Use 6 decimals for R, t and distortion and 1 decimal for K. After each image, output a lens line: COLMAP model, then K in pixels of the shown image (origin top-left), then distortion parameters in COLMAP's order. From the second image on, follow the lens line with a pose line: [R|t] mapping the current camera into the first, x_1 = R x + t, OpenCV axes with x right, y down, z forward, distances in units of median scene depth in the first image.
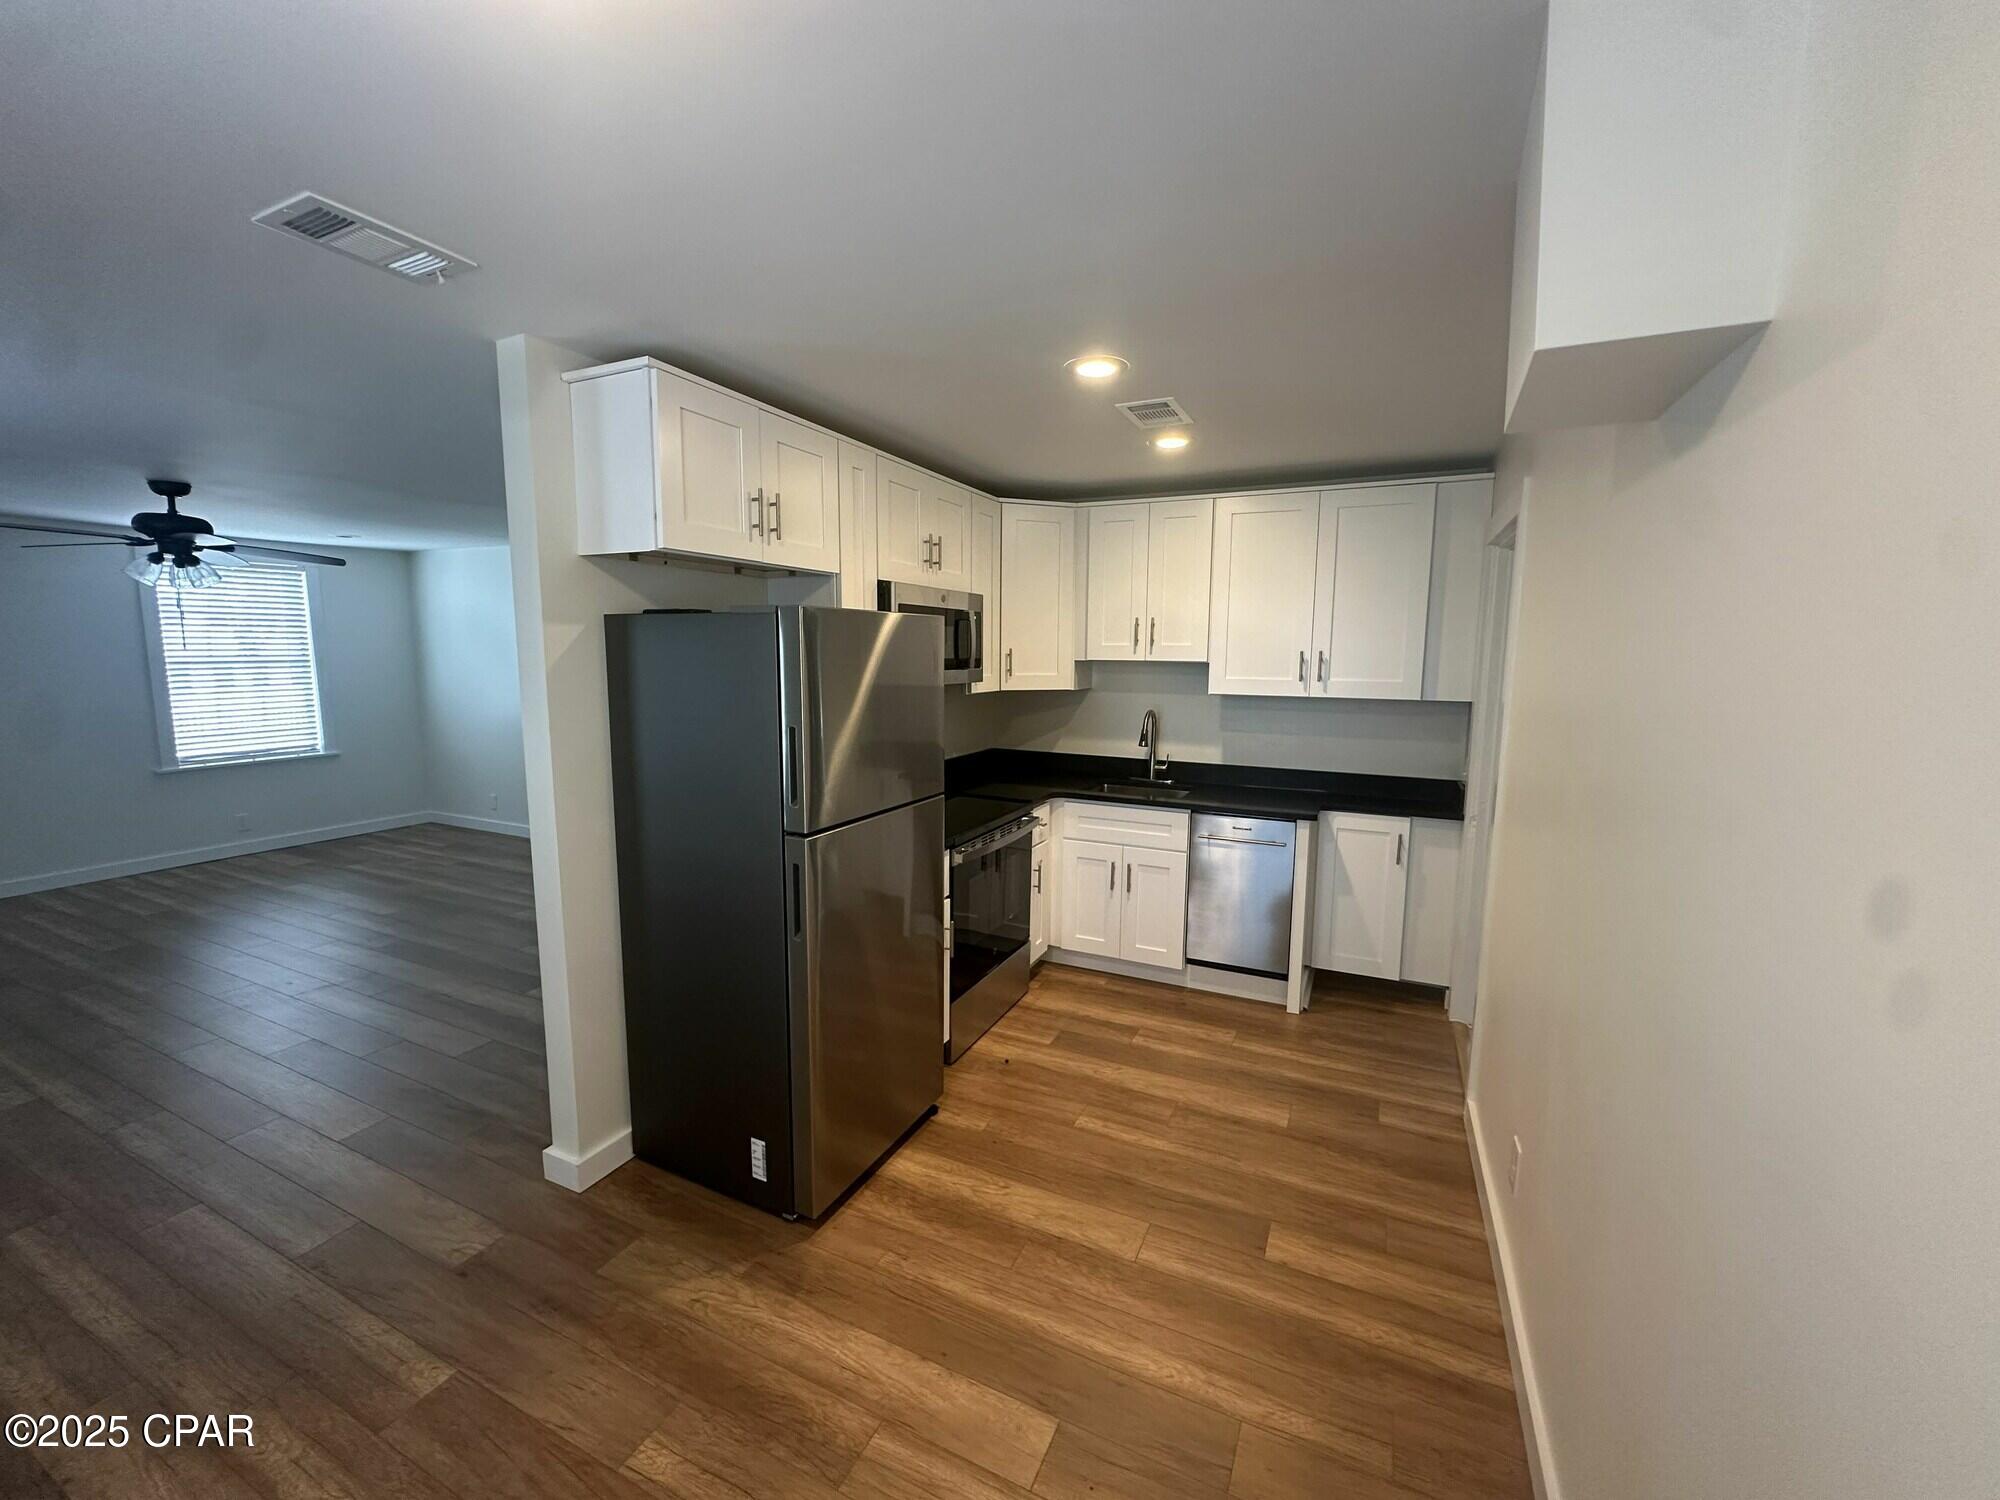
lens RADIAL K [[800.6, 0, 1000.0], [0, 800.6, 750.0], [0, 0, 1]] dist [-0.000774, -0.000084]
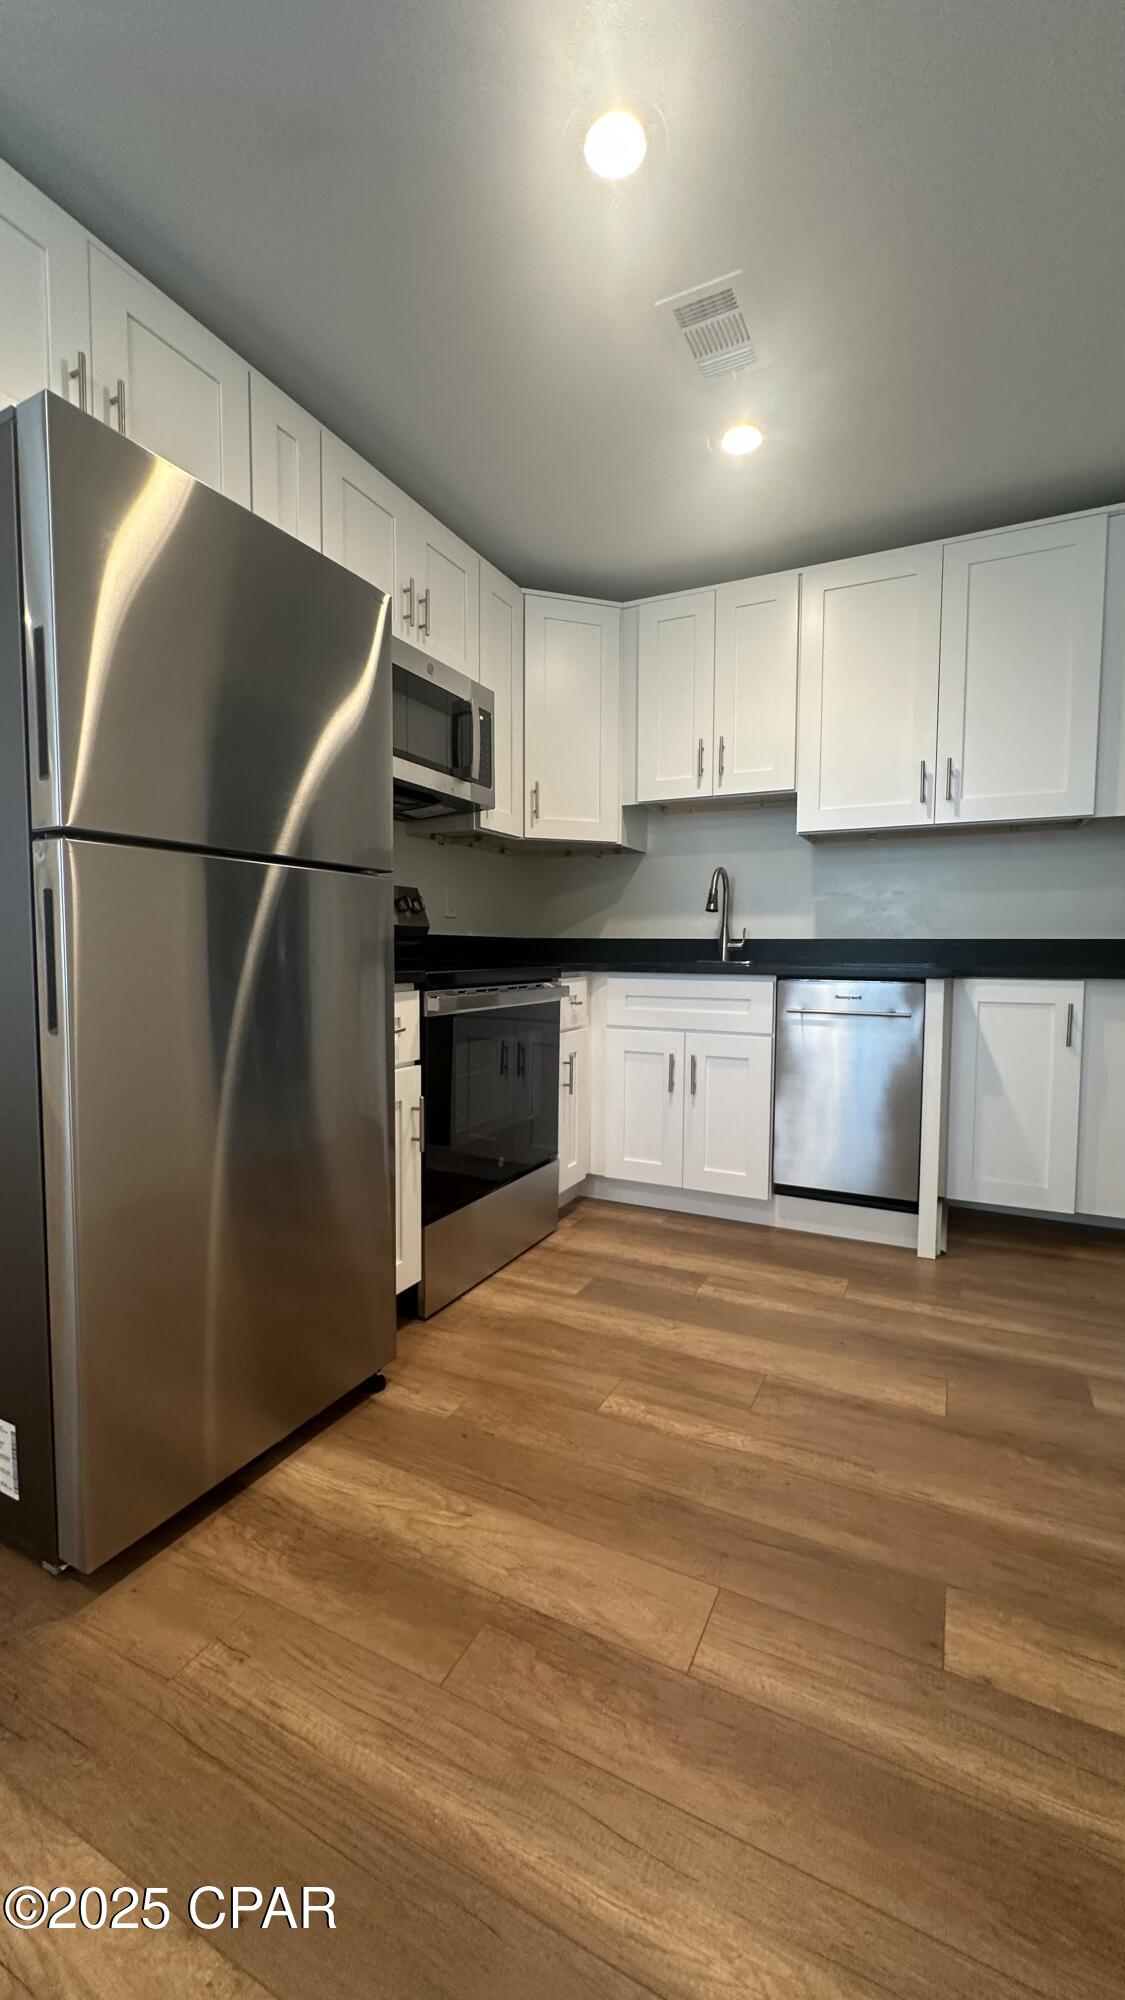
lens RADIAL K [[795.9, 0, 562.5], [0, 795.9, 1000.0], [0, 0, 1]] dist [0.000737, 0.000180]
pose [[0.999777, -0.002217, -0.020999, 0.065794], [0.000892, 0.998018, -0.062928, 0.160595], [0.021097, 0.062895, 0.997797, 0.306255]]
